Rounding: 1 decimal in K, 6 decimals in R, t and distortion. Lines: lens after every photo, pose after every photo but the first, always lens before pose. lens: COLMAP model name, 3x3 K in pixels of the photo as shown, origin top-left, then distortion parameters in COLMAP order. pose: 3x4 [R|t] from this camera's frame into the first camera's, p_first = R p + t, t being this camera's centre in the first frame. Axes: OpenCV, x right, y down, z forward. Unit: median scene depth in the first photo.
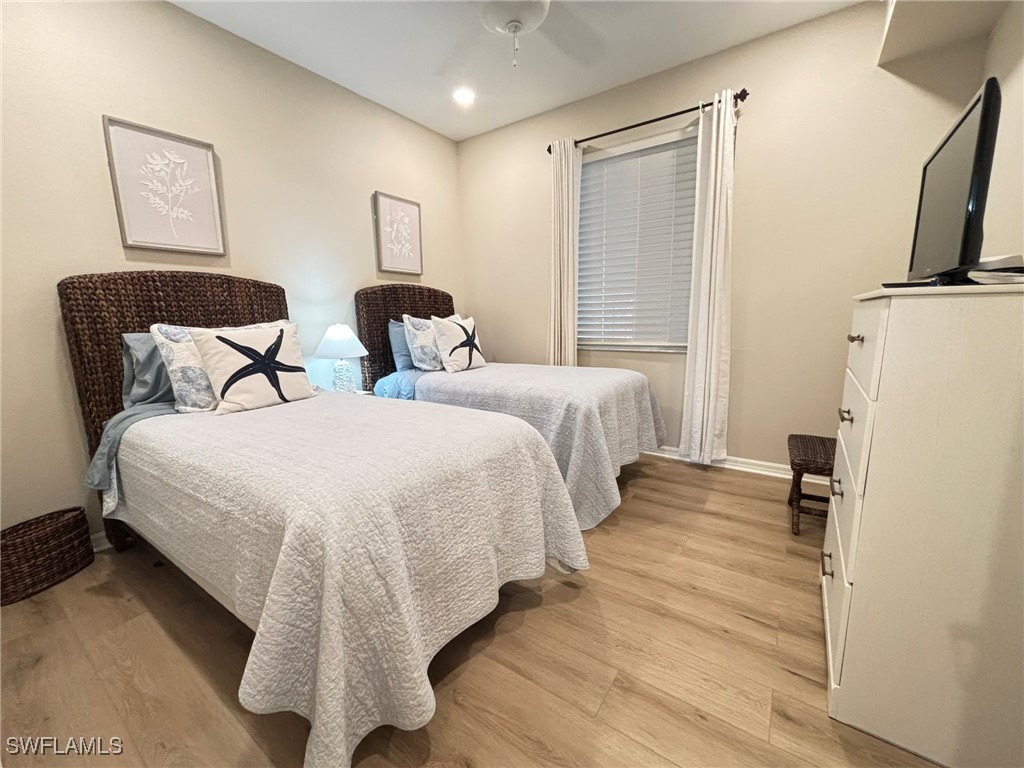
lens RADIAL K [[412.0, 0, 516.0], [0, 412.0, 389.2], [0, 0, 1]] dist [-0.013507, -0.000626]
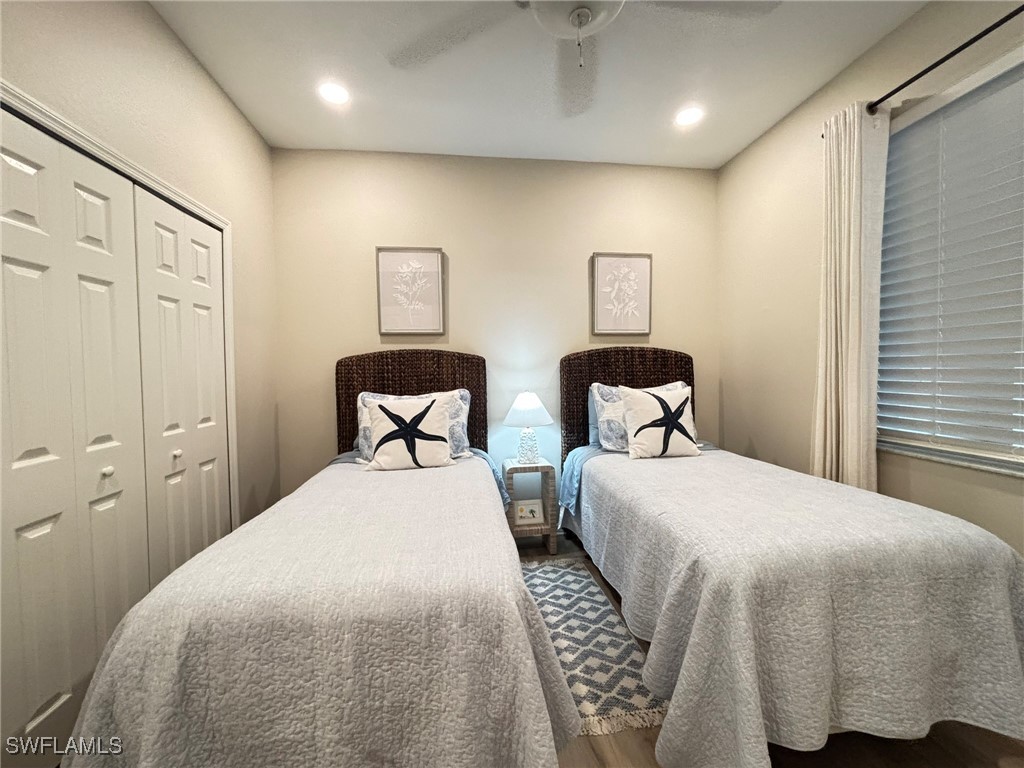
lens RADIAL K [[412.3, 0, 512.0], [0, 412.3, 384.0], [0, 0, 1]] dist [-0.002924, -0.000254]
pose [[0.662195, 0.033890, -0.748565, 0.274246], [-0.128917, 0.989234, -0.069257, -0.096060], [0.738159, 0.142365, 0.659434, 0.287827]]
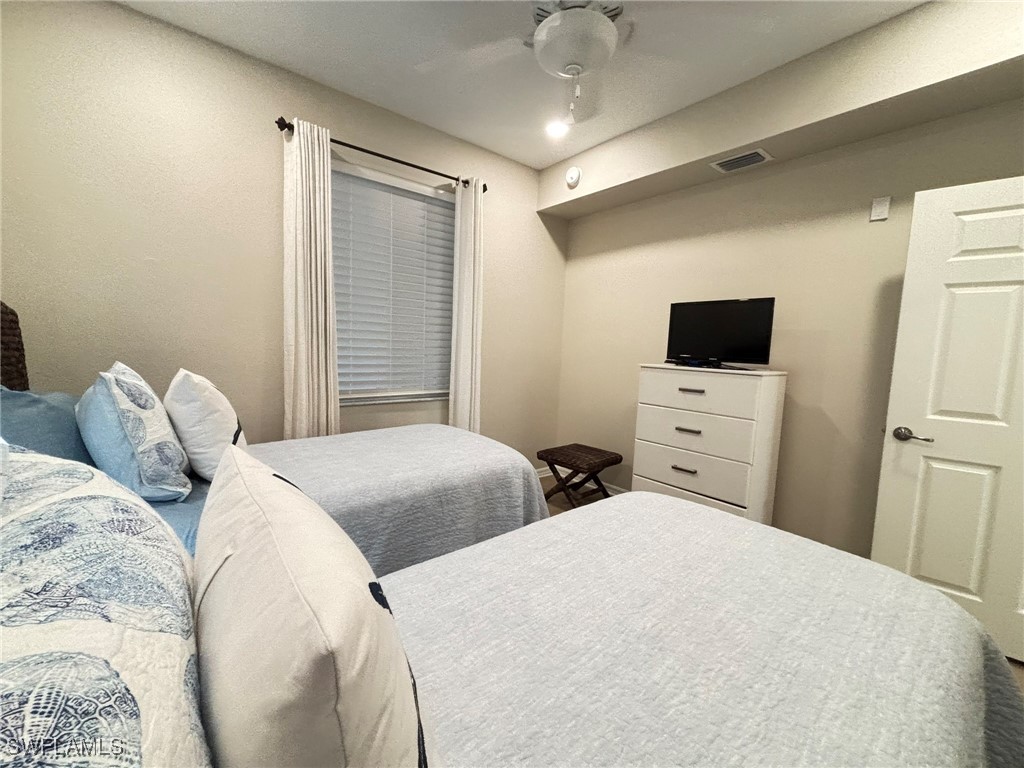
lens RADIAL K [[412.3, 0, 512.0], [0, 412.3, 384.0], [0, 0, 1]] dist [-0.002924, -0.000254]
pose [[0.272886, -0.063997, 0.959915, -0.538215], [0.132591, 0.990765, 0.028361, -0.132299], [-0.952866, 0.119537, 0.278851, 0.534022]]
